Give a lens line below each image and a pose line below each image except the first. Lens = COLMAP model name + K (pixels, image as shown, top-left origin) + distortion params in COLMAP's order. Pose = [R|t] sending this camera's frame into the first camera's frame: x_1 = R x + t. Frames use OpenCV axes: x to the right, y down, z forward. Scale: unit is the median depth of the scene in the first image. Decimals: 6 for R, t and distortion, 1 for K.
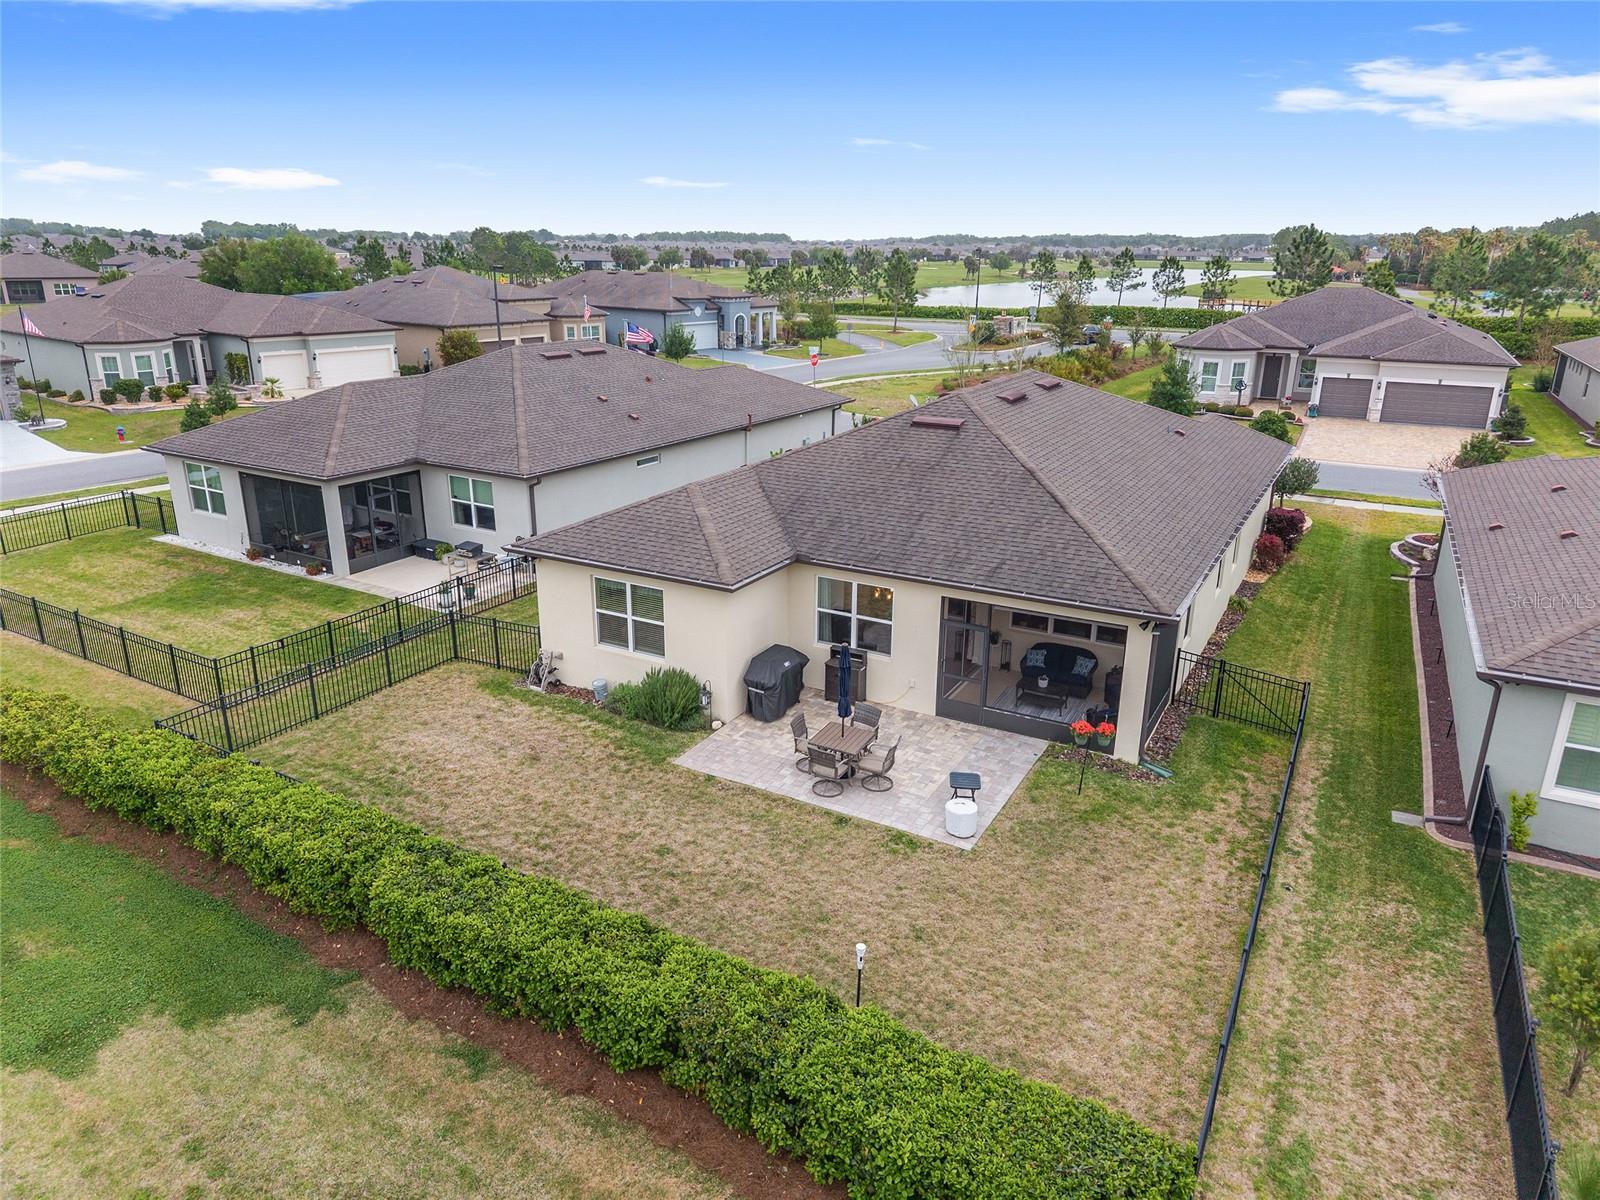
lens RADIAL K [[1071.0, 0, 785.9], [0, 1071.0, 599.5], [0, 0, 1]] dist [0.036623, -0.039787]
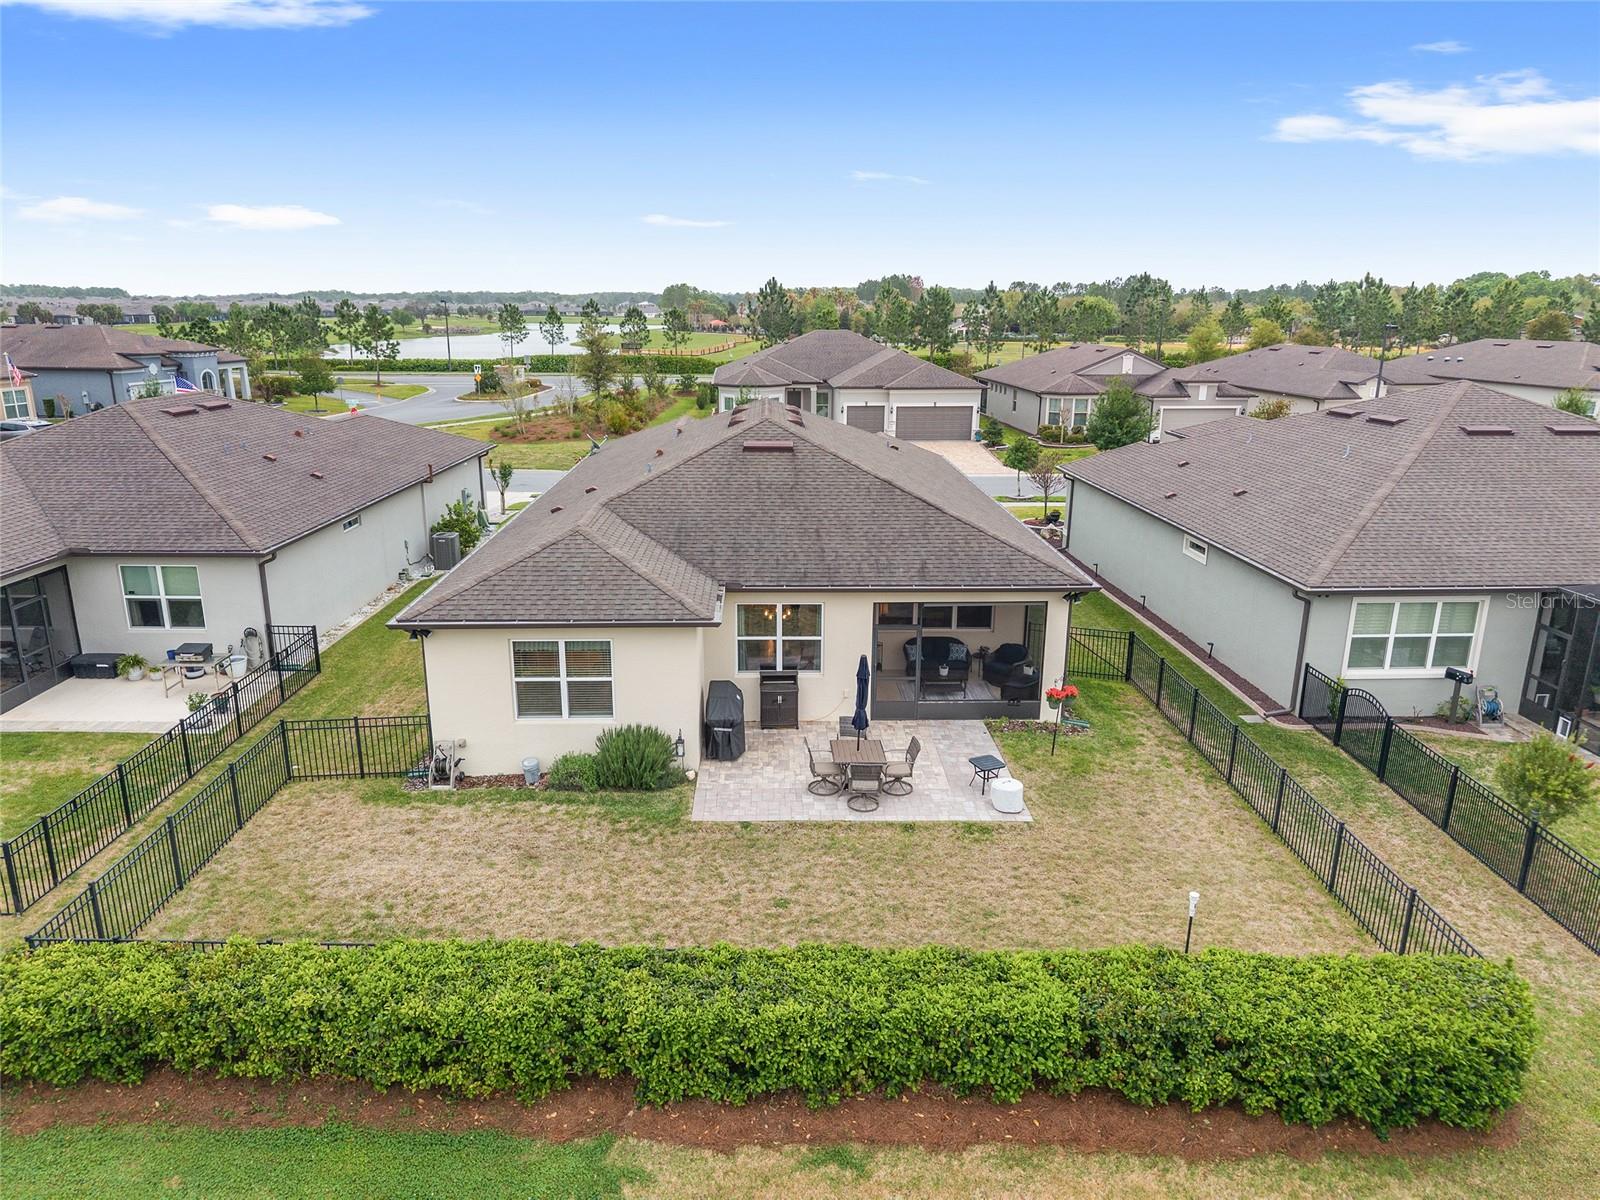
lens RADIAL K [[1071.0, 0, 791.4], [0, 1071.0, 601.0], [0, 0, 1]] dist [0.036623, -0.039787]
pose [[0.856065, -0.139611, 0.497657, -0.404967], [0.162972, 0.986624, -0.003559, -0.013191], [-0.490503, 0.084151, 0.867367, 0.131255]]
